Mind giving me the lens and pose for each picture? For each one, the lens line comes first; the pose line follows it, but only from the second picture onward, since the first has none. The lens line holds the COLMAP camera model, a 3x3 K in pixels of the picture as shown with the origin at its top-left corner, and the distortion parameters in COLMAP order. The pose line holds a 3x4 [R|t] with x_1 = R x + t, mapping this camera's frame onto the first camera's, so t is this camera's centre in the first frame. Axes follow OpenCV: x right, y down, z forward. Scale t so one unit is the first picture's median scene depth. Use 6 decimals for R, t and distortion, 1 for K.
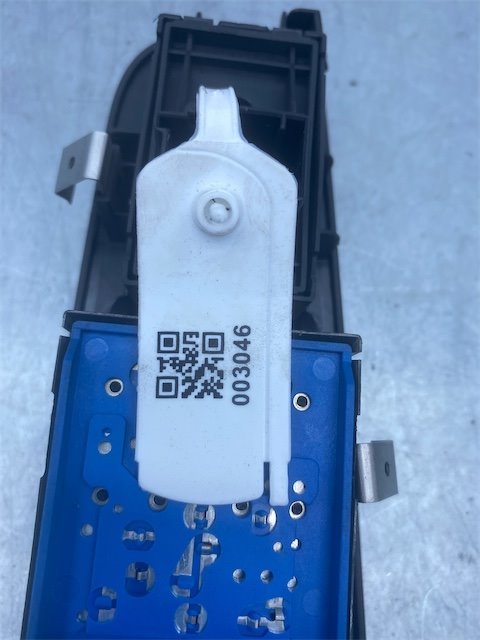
lens RADIAL K [[575.7, 0, 243.8], [0, 575.7, 314.8], [0, 0, 1]] dist [-0.041103, 0.026956]
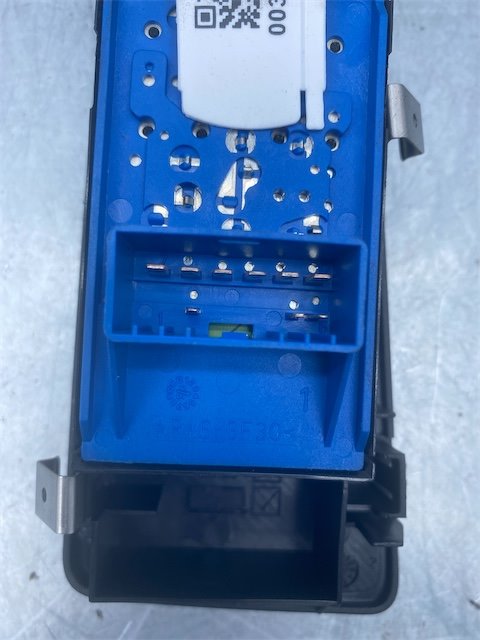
lens RADIAL K [[575.7, 0, 239.8], [0, 575.7, 337.7], [0, 0, 1]] dist [-0.041103, 0.026956]
pose [[0.999469, -0.024410, -0.021592, -0.060576], [0.028306, 0.978568, 0.203968, 0.457323], [0.016151, -0.204471, 0.978739, -0.110486]]
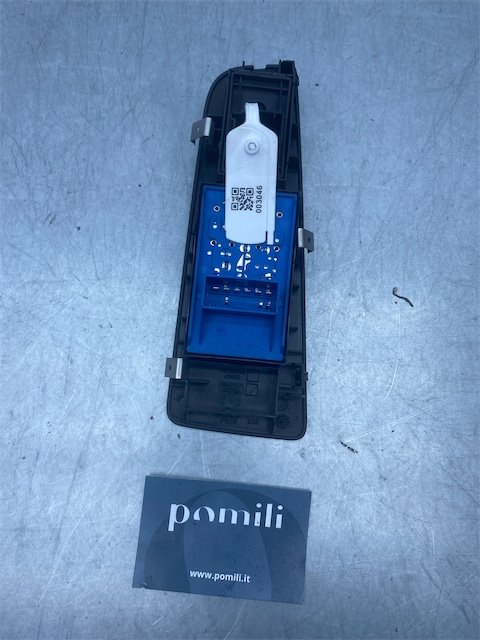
lens RADIAL K [[575.7, 0, 233.7], [0, 575.7, 346.8], [0, 0, 1]] dist [-0.041103, 0.026956]
pose [[0.997955, 0.014993, -0.062130, 0.059616], [-0.005995, 0.989770, 0.142543, 0.410677], [0.063632, -0.141879, 0.987837, -2.046857]]
